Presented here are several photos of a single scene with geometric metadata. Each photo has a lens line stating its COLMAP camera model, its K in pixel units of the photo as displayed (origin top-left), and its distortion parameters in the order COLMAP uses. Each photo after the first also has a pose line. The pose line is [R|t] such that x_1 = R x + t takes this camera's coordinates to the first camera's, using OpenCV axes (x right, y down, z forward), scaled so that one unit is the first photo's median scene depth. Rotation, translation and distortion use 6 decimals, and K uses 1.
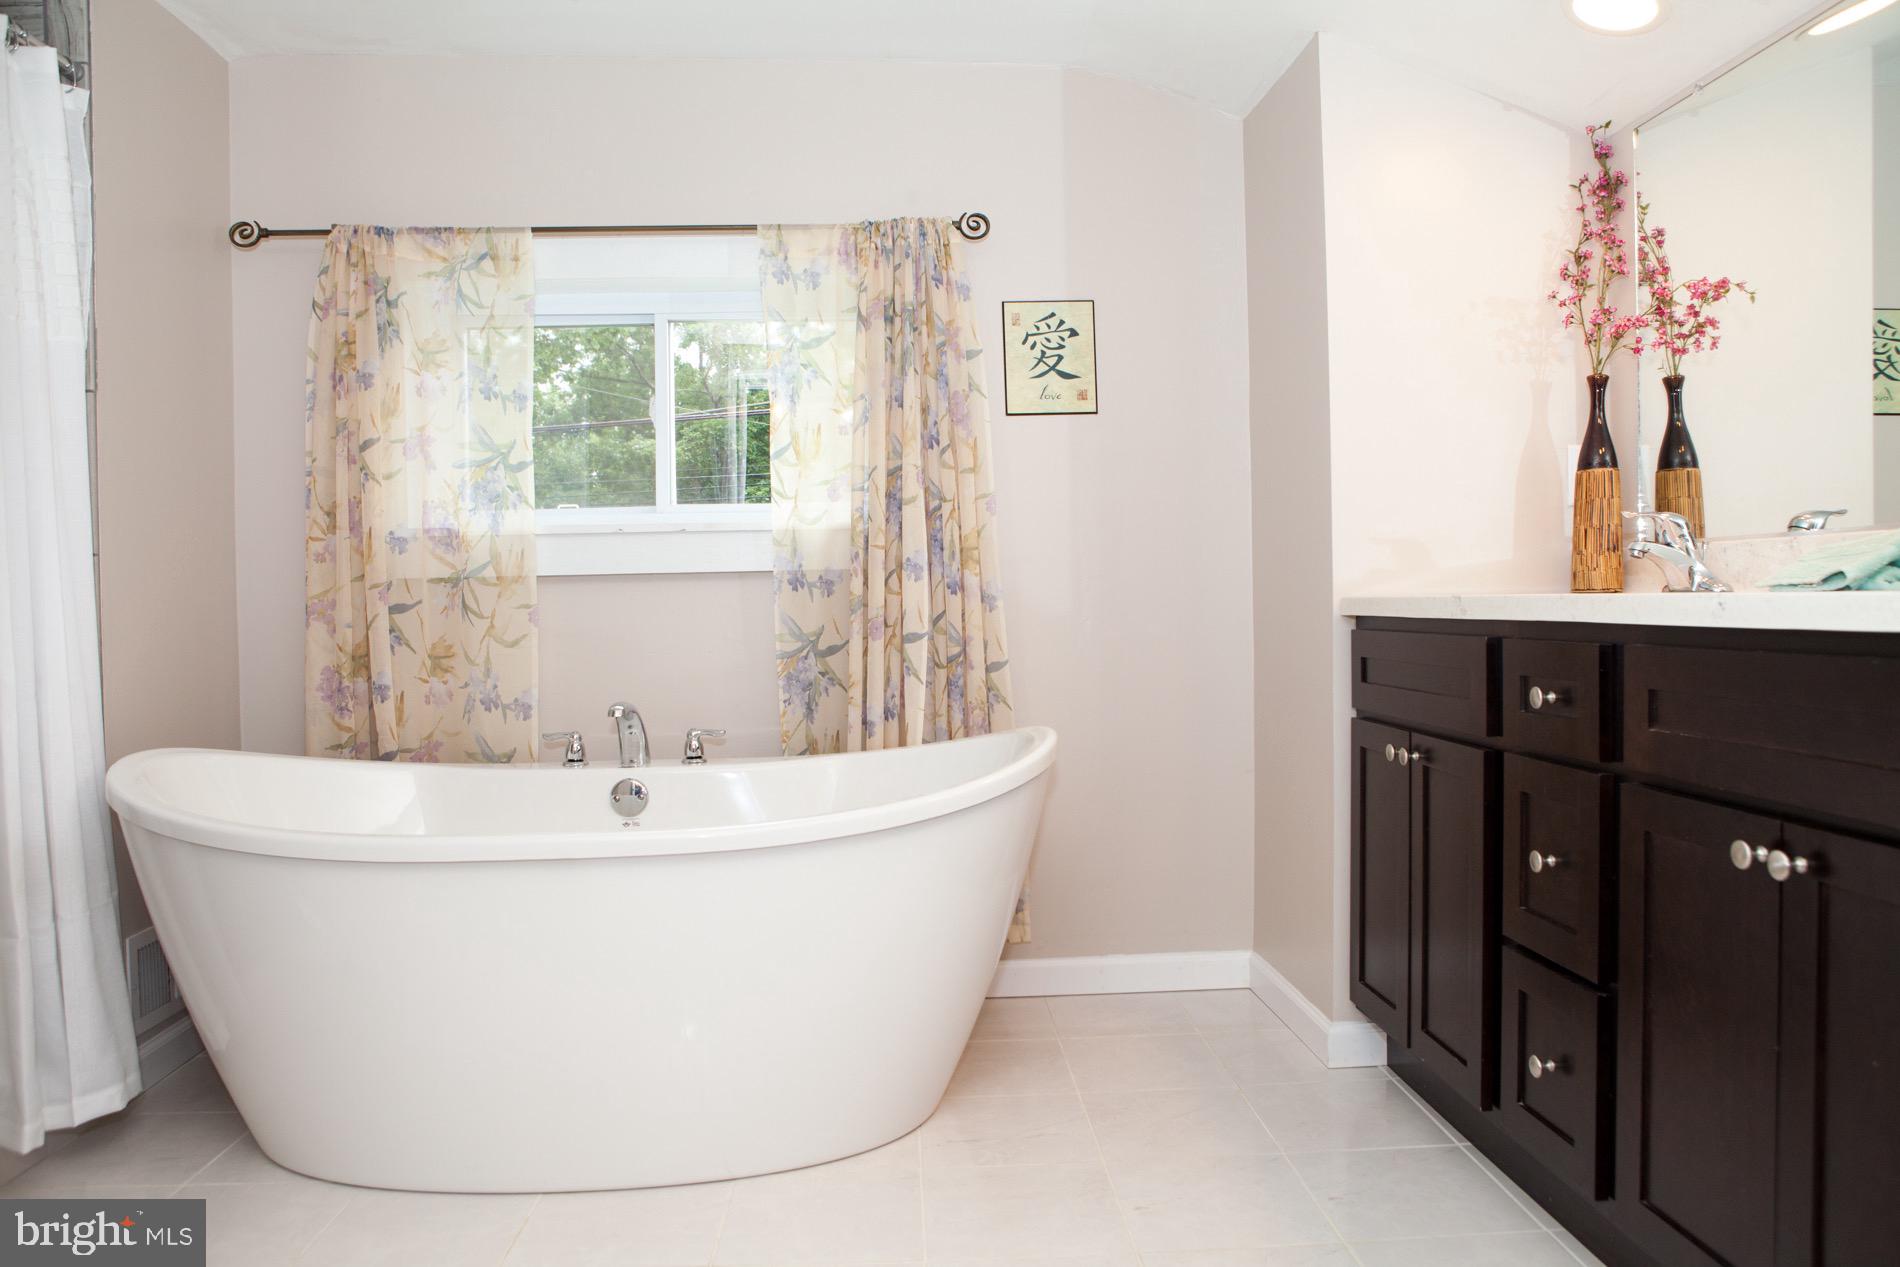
lens RADIAL K [[1306.7, 0, 945.3], [0, 1306.7, 628.9], [0, 0, 1]] dist [-0.093547, 0.050463]
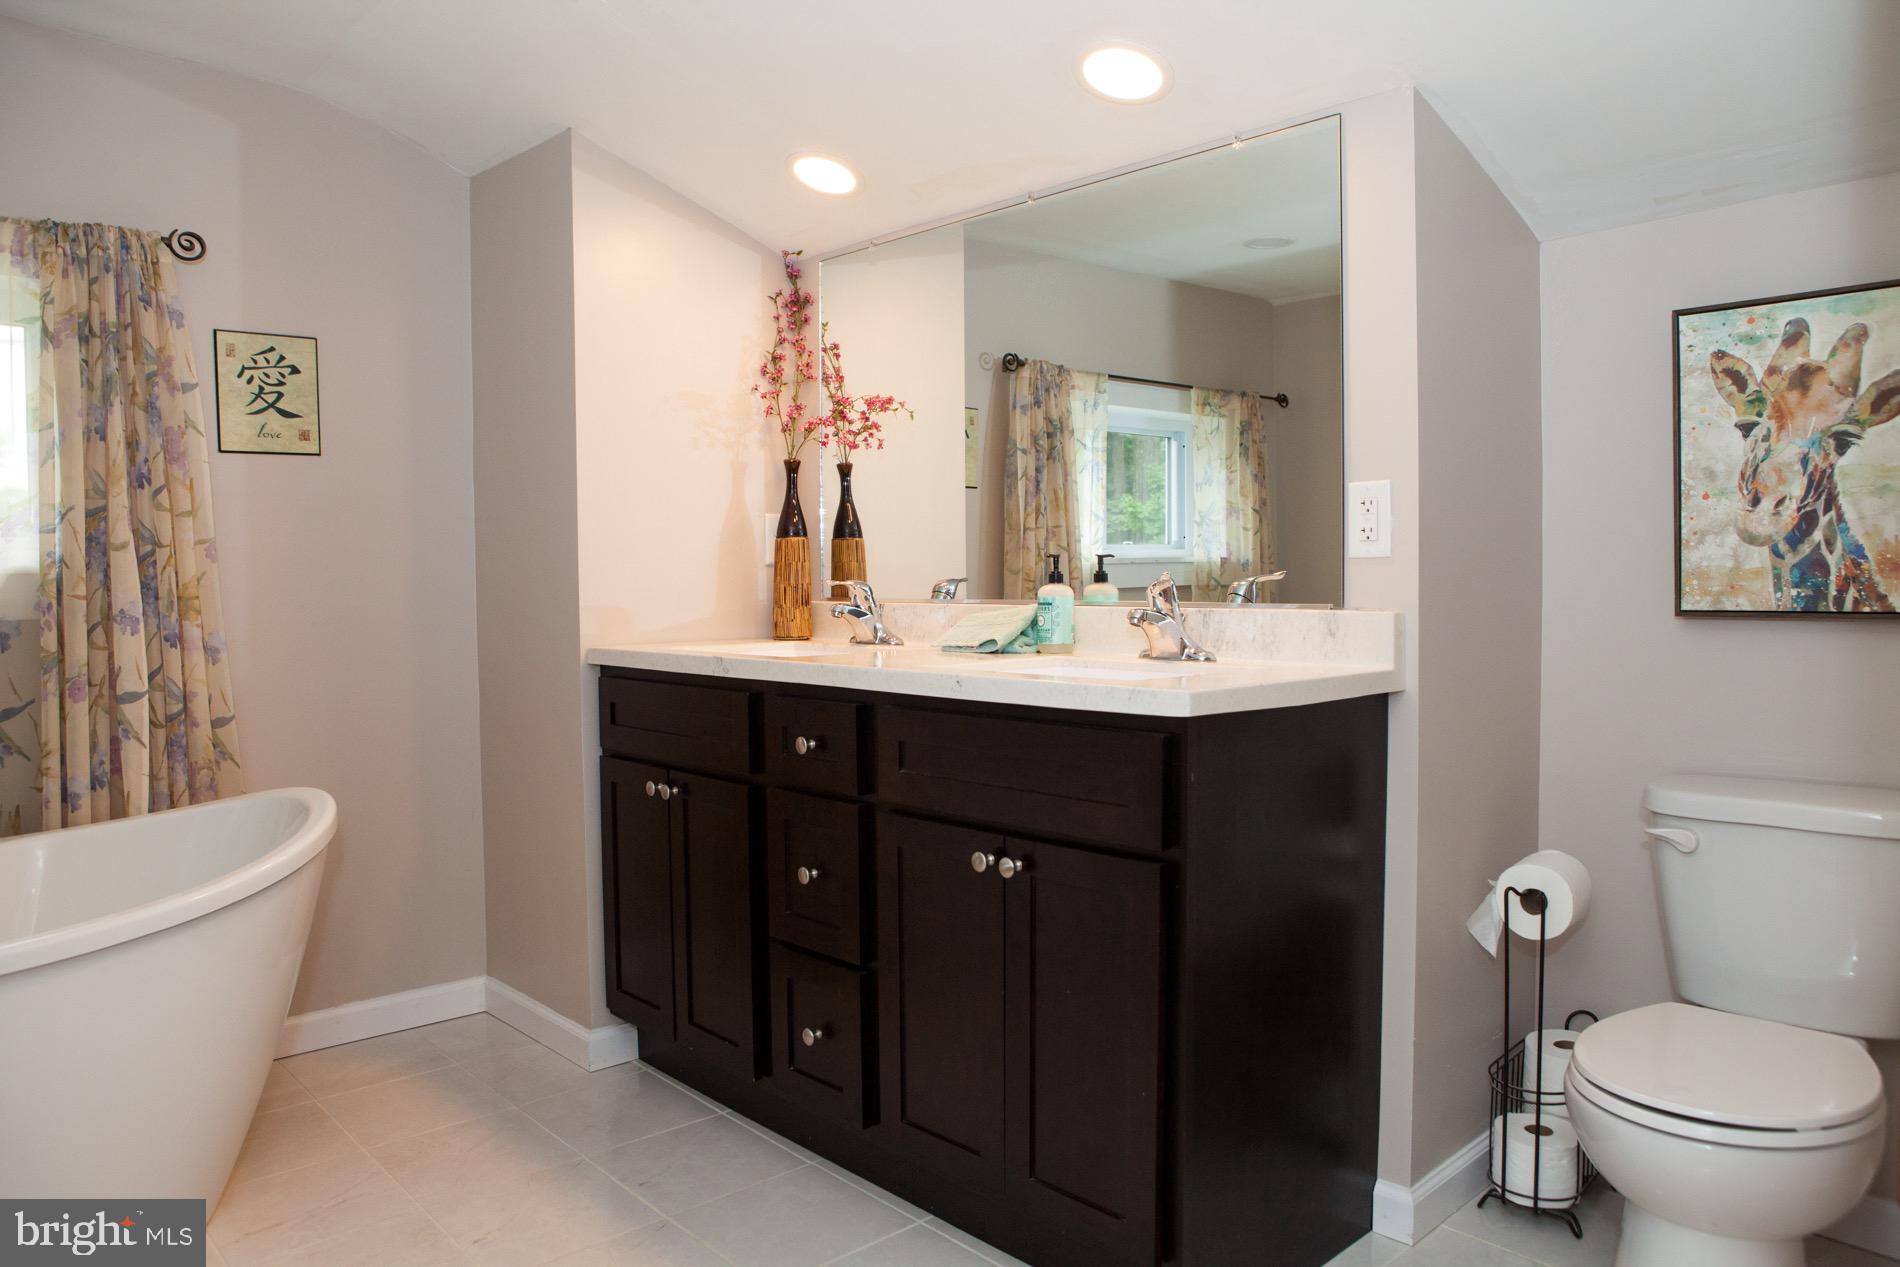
lens RADIAL K [[1306.7, 0, 952.4], [0, 1306.7, 637.4], [0, 0, 1]] dist [-0.093547, 0.050463]
pose [[0.767249, -0.020985, 0.641006, -0.164007], [0.010125, 0.999736, 0.020610, -0.052228], [-0.641270, -0.009322, 0.767259, -0.048804]]
